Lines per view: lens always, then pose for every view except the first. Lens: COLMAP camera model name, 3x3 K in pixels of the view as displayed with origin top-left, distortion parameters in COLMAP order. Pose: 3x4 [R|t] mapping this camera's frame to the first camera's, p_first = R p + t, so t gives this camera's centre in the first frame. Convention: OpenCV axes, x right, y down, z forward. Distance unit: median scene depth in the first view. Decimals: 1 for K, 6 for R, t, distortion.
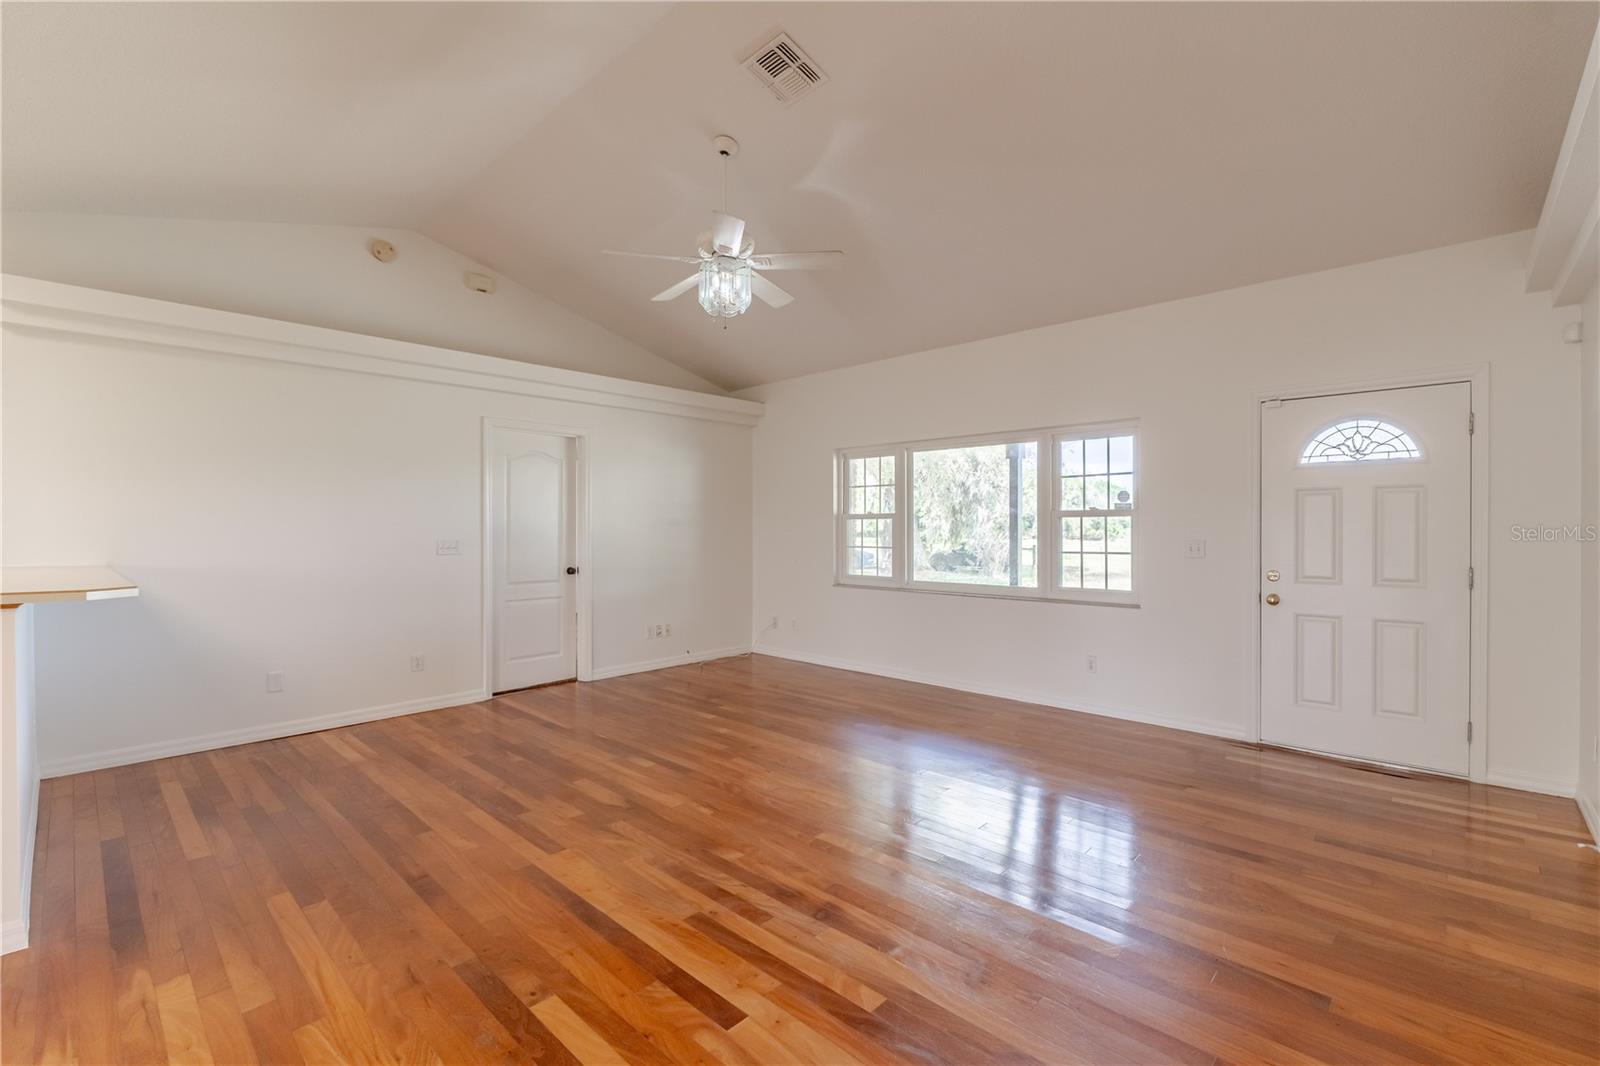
lens RADIAL K [[697.8, 0, 804.2], [0, 697.8, 533.6], [0, 0, 1]] dist [-0.007732, -0.000262]
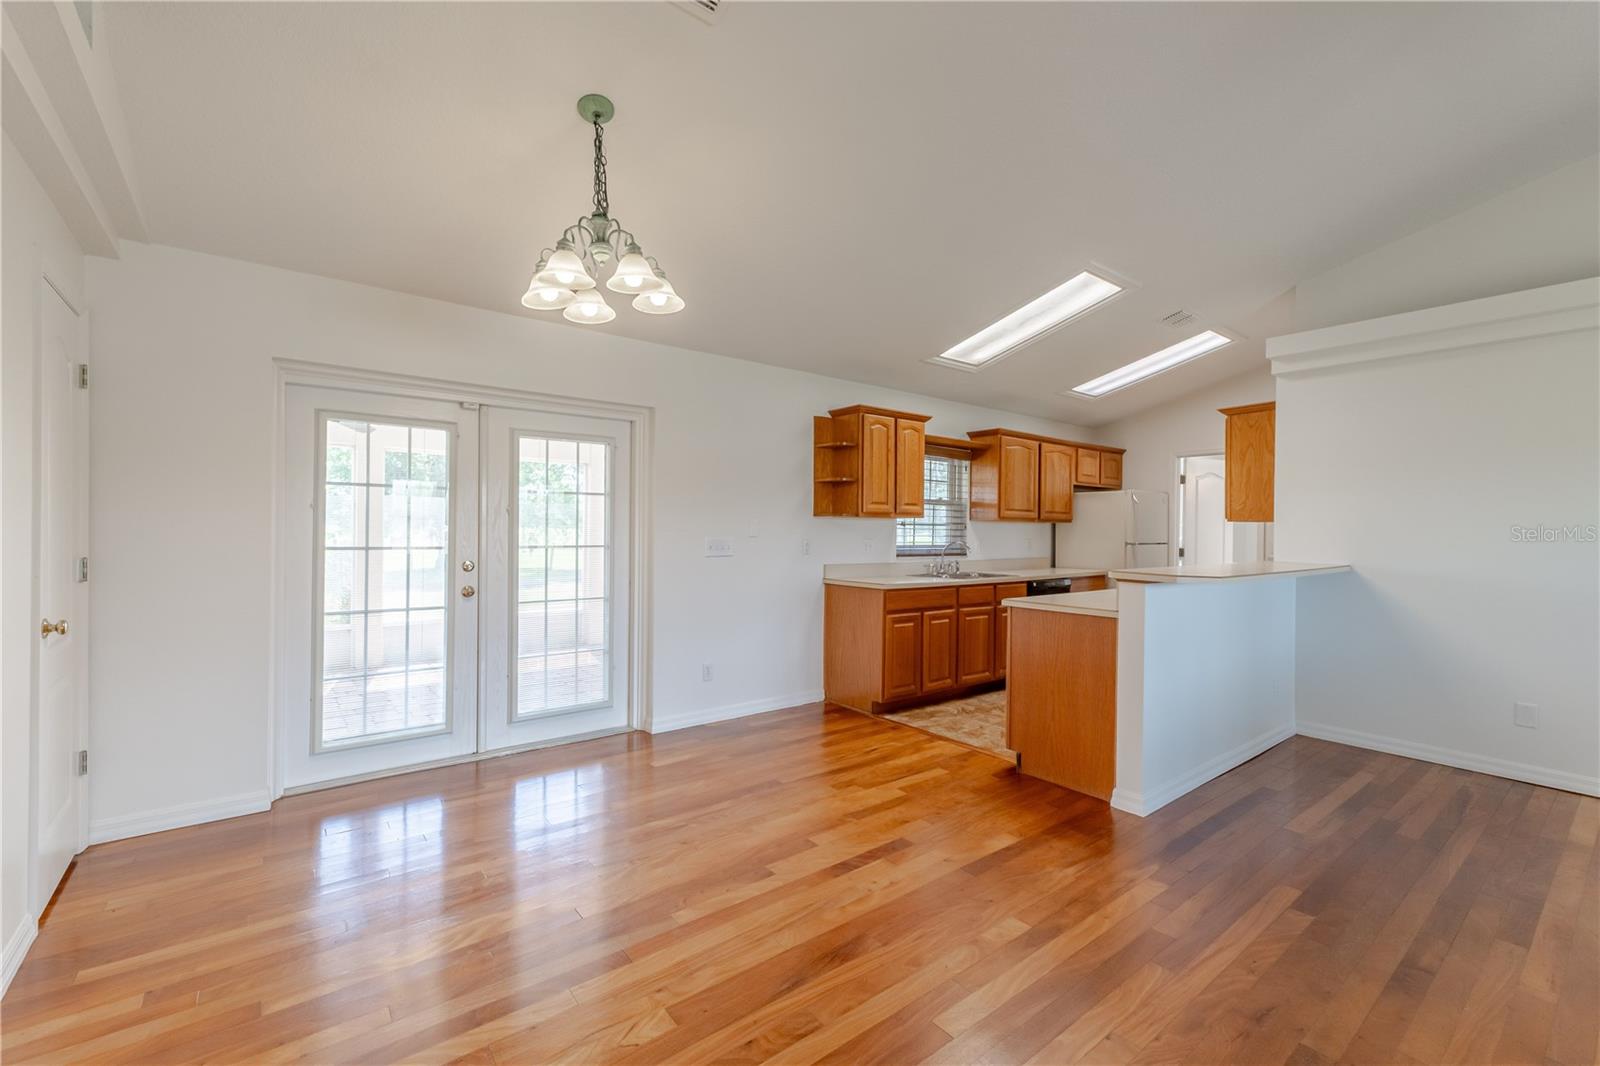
lens RADIAL K [[677.1, 0, 795.2], [0, 677.1, 532.3], [0, 0, 1]] dist [0.001711, -0.000195]
pose [[-0.154188, 0.005328, -0.988027, 0.201369], [-0.021686, 0.999726, 0.008776, 0.001741], [0.987804, 0.022779, -0.154030, 0.245557]]
